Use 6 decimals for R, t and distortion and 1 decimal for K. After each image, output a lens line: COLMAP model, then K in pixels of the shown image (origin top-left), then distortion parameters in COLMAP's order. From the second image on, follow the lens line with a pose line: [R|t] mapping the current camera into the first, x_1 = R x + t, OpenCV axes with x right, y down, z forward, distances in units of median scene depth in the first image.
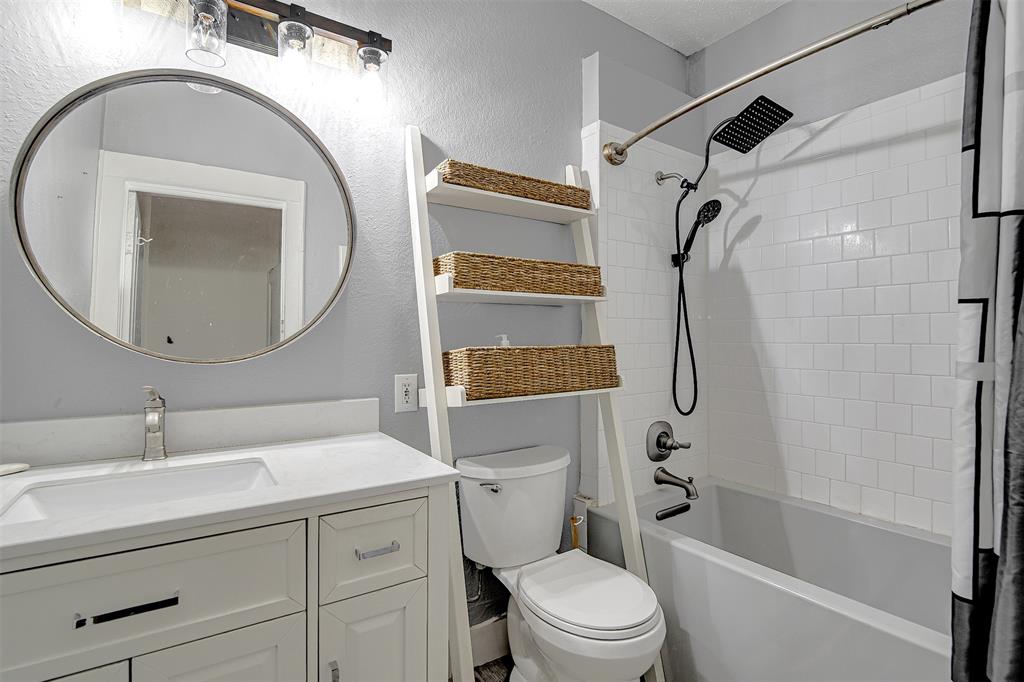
lens RADIAL K [[471.3, 0, 512.6], [0, 471.3, 342.9], [0, 0, 1]] dist [-0.003794, -0.000107]
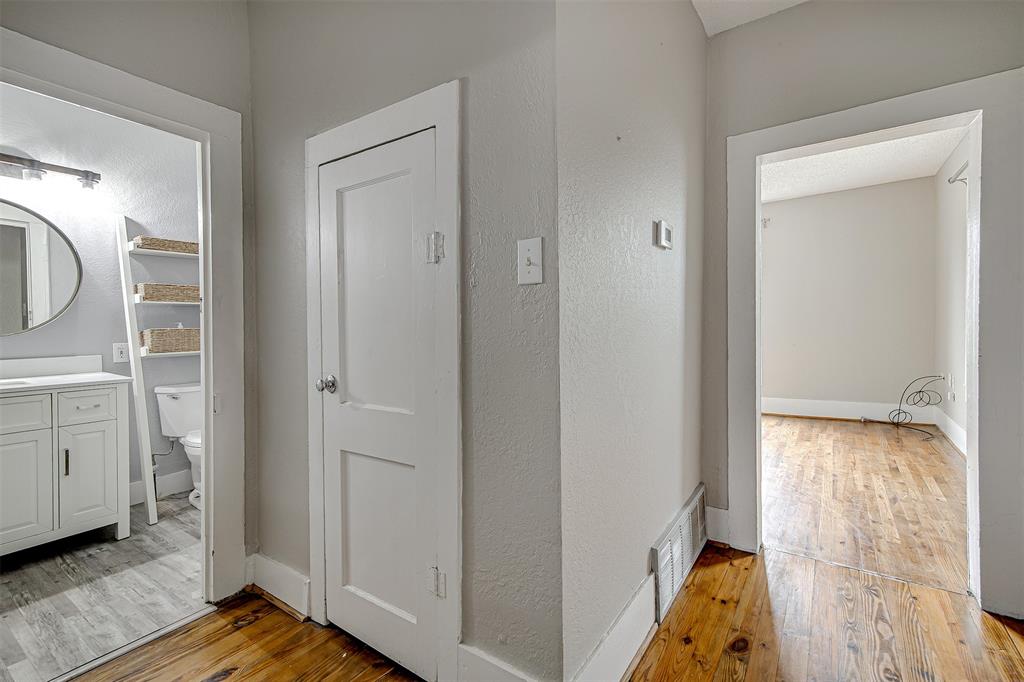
lens RADIAL K [[440.7, 0, 507.0], [0, 440.7, 338.1], [0, 0, 1]] dist [0.011409, 0.000266]
pose [[0.932230, -0.018637, 0.361385, 0.635085], [0.009024, 0.999560, 0.028269, 0.009092], [-0.361753, -0.023092, 0.931988, -1.364316]]
